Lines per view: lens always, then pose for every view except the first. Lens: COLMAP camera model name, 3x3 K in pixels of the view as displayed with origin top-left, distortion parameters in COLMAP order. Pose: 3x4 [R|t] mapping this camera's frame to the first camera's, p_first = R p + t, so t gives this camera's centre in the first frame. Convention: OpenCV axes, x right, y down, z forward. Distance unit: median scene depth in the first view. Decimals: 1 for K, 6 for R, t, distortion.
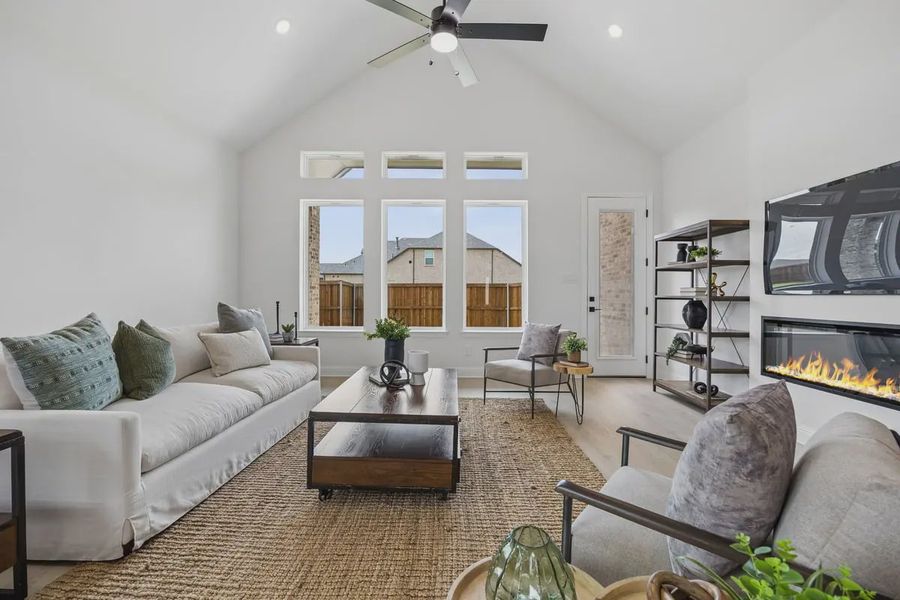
lens RADIAL K [[394.0, 0, 455.1], [0, 394.0, 295.3], [0, 0, 1]] dist [-0.000500, -0.000153]
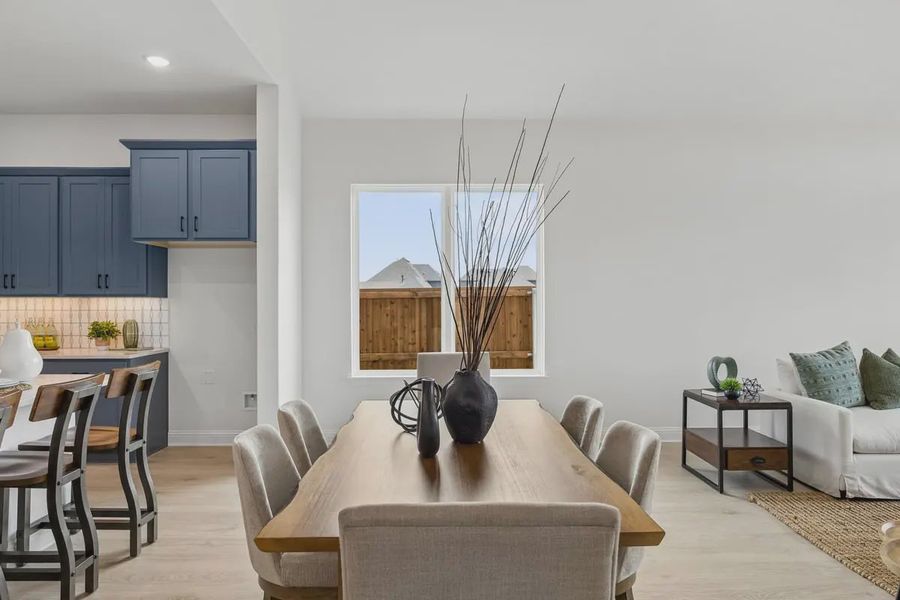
lens RADIAL K [[539.8, 0, 454.1], [0, 539.8, 302.0], [0, 0, 1]] dist [-0.007732, -0.002874]
pose [[0.035127, -0.002819, -0.999379, 0.765830], [0.002323, 0.999994, -0.002739, -0.074157], [0.999380, -0.002225, 0.035133, -0.380821]]
